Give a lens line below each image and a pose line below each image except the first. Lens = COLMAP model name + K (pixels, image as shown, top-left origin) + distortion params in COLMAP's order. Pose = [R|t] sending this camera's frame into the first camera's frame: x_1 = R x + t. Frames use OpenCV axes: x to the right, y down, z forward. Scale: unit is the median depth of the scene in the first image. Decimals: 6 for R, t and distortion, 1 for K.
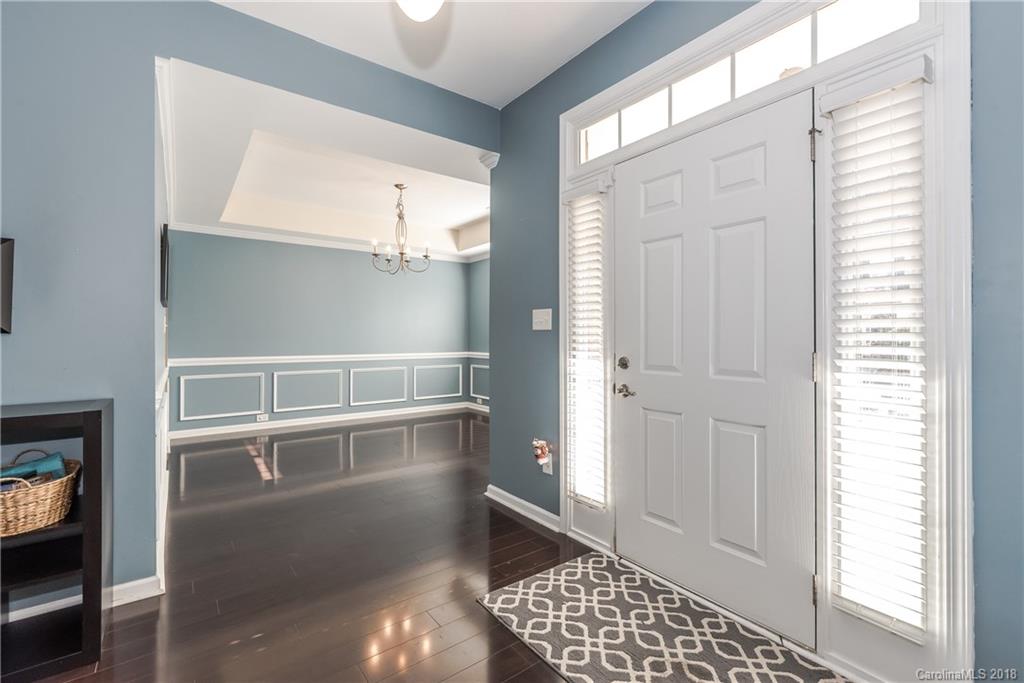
lens RADIAL K [[443.7, 0, 513.0], [0, 443.7, 338.3], [0, 0, 1]] dist [0.000826, 0.000771]
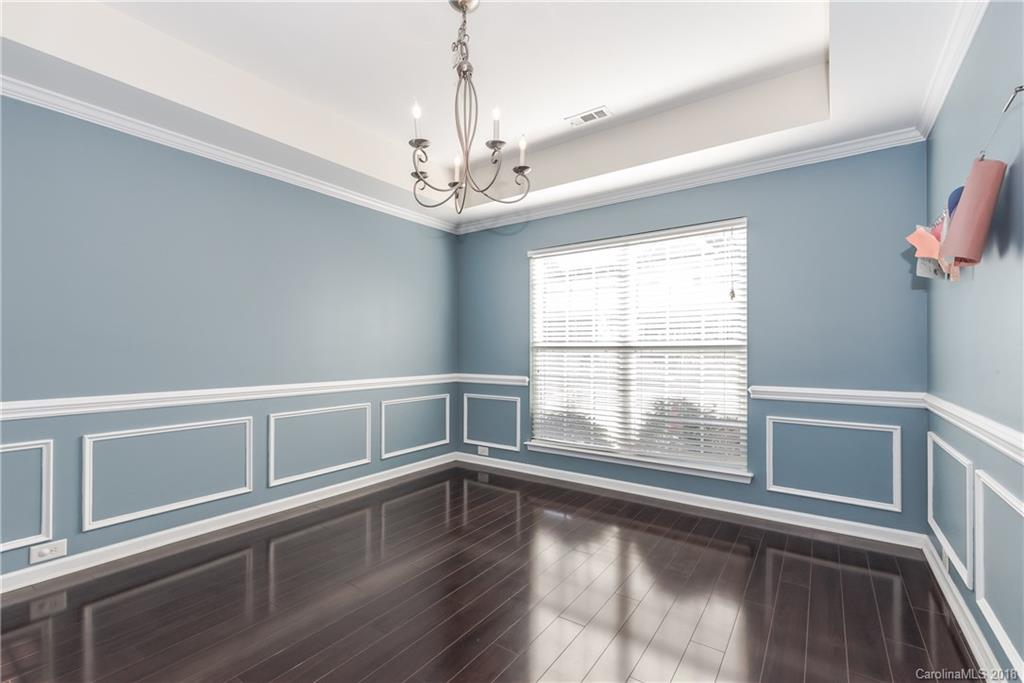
lens RADIAL K [[443.7, 0, 518.9], [0, 443.7, 348.6], [0, 0, 1]] dist [0.000826, 0.000771]
pose [[0.950677, -0.002118, 0.310177, -0.225560], [0.004220, 0.999972, -0.006107, -0.000918], [-0.310155, 0.007115, 0.950659, 0.383903]]
